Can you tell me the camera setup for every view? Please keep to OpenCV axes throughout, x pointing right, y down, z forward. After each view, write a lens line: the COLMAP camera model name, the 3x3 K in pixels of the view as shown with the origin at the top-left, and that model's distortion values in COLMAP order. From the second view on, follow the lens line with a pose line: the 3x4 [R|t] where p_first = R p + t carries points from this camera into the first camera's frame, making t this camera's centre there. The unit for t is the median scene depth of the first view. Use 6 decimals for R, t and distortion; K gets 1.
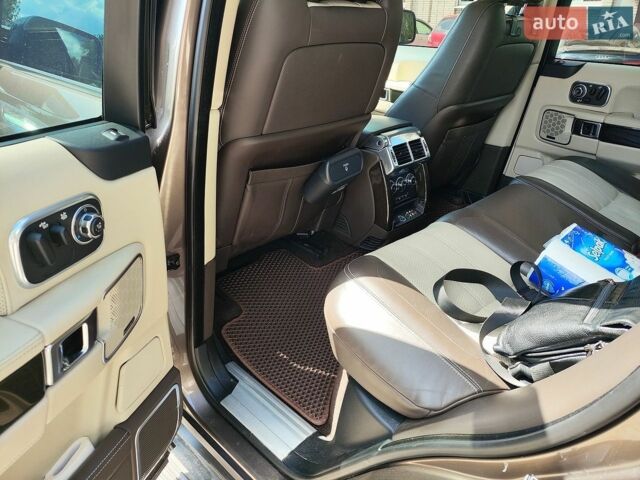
lens RADIAL K [[468.4, 0, 322.6], [0, 468.4, 232.0], [0, 0, 1]] dist [0.079284, -0.107941]
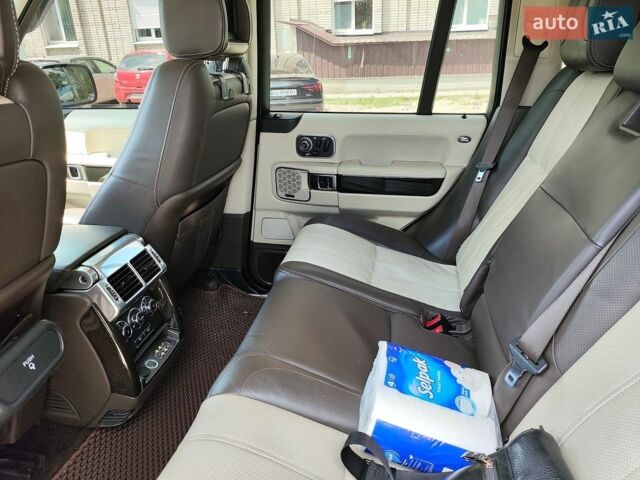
lens RADIAL K [[468.4, 0, 322.6], [0, 468.4, 232.0], [0, 0, 1]] dist [0.079284, -0.107941]
pose [[0.824162, -0.248373, 0.508986, 0.067985], [0.277895, 0.960429, 0.018692, -0.156076], [-0.493488, 0.126039, 0.860572, 0.241858]]
